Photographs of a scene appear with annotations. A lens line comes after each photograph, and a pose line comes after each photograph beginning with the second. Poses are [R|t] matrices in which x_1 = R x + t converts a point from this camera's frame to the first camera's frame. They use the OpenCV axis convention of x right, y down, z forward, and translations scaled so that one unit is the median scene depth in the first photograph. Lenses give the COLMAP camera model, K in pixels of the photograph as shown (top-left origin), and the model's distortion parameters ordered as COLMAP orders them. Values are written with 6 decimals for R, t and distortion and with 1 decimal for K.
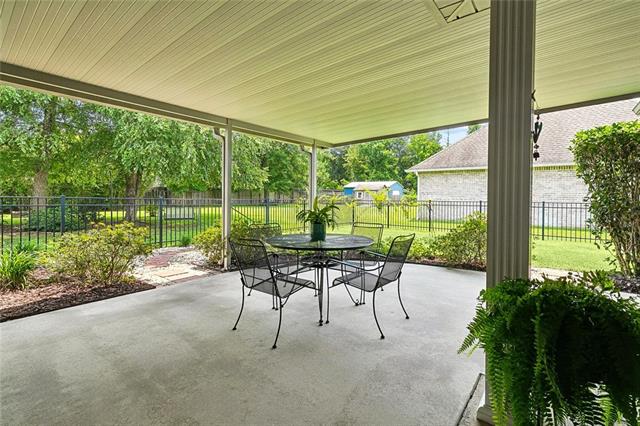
lens RADIAL K [[289.9, 0, 320.2], [0, 289.9, 198.9], [0, 0, 1]] dist [0.000842, 0.000064]
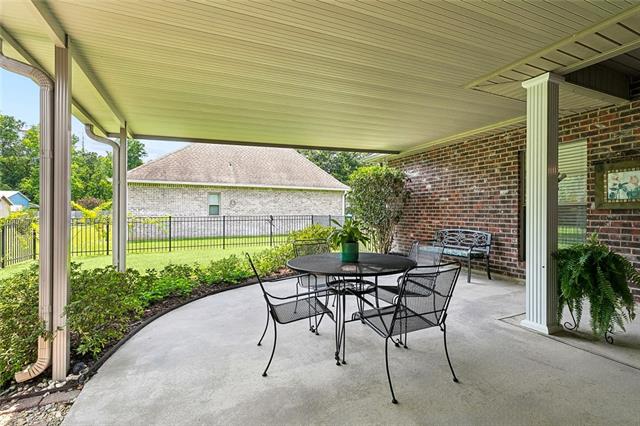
lens RADIAL K [[294.7, 0, 320.0], [0, 294.7, 213.0], [0, 0, 1]] dist [0.001963, 0.000304]
pose [[0.461394, -0.010152, 0.887137, -0.643197], [0.014752, 0.999884, 0.003770, -0.005034], [-0.887073, 0.011348, 0.461491, 0.532523]]
